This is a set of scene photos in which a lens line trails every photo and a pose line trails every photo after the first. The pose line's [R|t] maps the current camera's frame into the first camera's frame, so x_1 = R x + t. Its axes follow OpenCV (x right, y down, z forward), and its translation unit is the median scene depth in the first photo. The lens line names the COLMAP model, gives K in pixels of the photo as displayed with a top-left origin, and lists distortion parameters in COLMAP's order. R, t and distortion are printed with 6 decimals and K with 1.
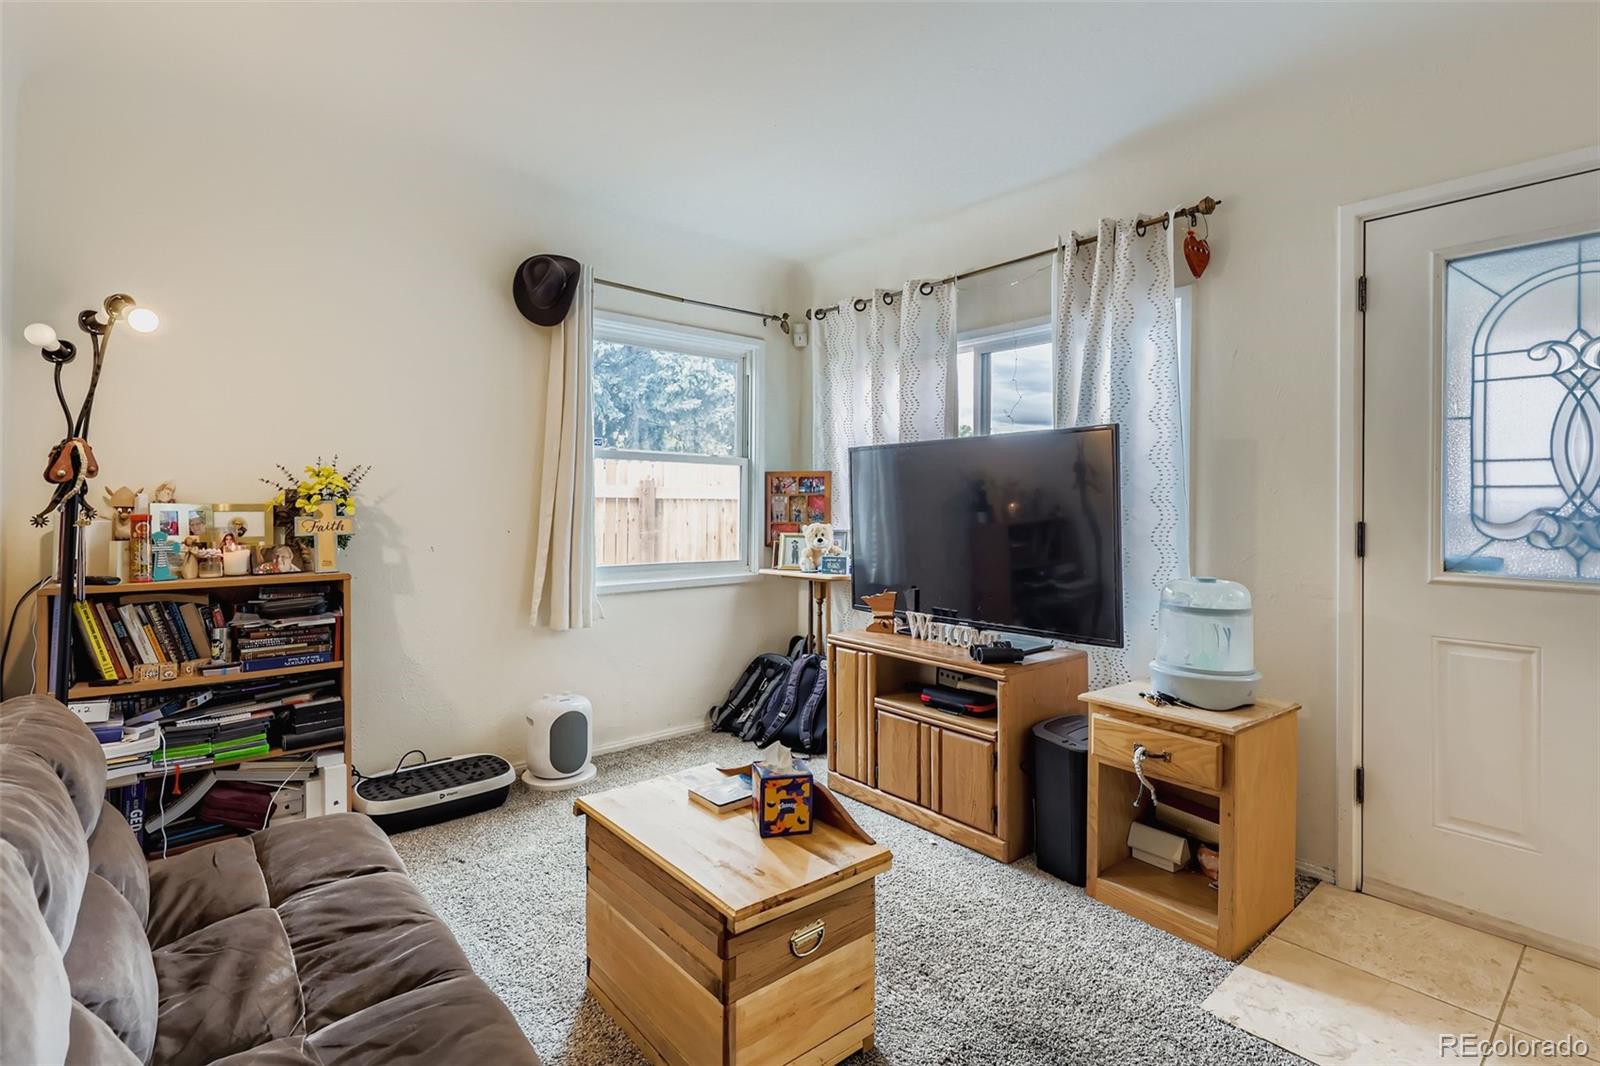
lens RADIAL K [[746.1, 0, 801.5], [0, 746.1, 477.3], [0, 0, 1]] dist [0.001091, 0.000009]
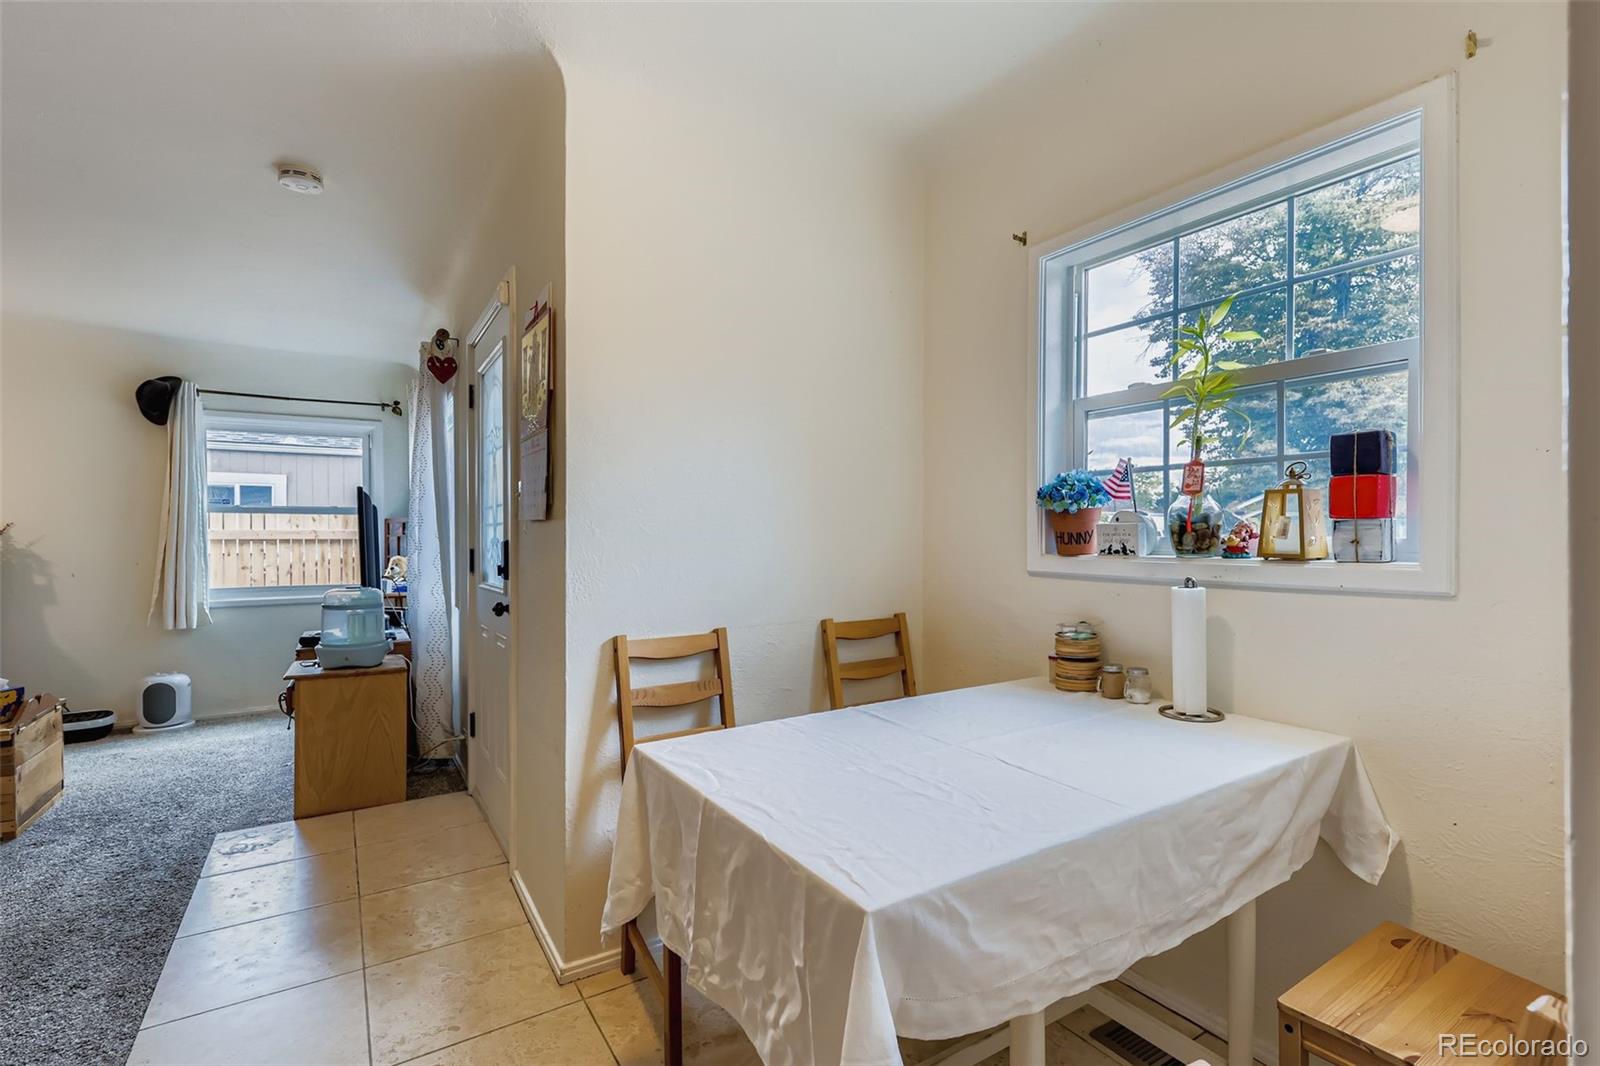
lens RADIAL K [[734.8, 0, 803.2], [0, 734.8, 536.8], [0, 0, 1]] dist [0.008055, -0.000152]
pose [[0.989481, -0.005870, -0.144541, 1.484999], [0.010847, 0.999374, 0.033666, -0.023016], [0.144252, -0.034880, 0.988926, -0.346826]]
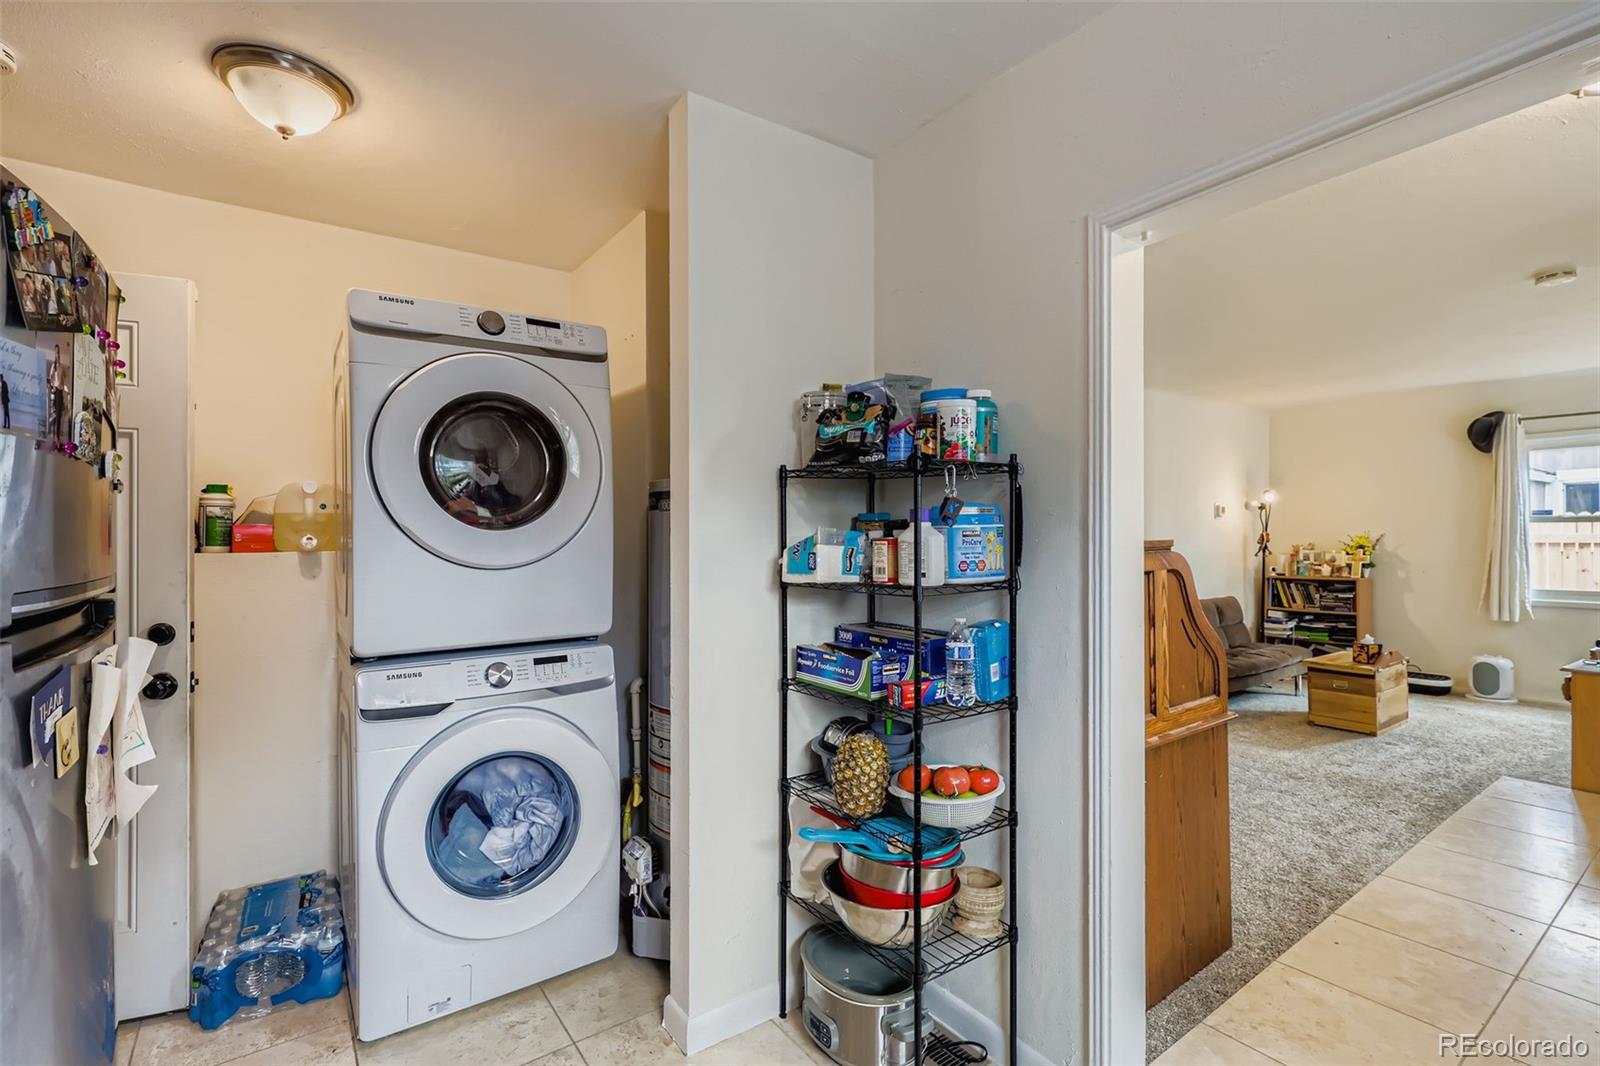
lens RADIAL K [[734.8, 0, 803.2], [0, 734.8, 536.8], [0, 0, 1]] dist [0.008055, -0.000152]
pose [[-0.083851, 0.001311, -0.996477, 2.084240], [0.044603, 0.999002, -0.002439, -0.090102], [0.995480, -0.044651, -0.083826, -0.659908]]
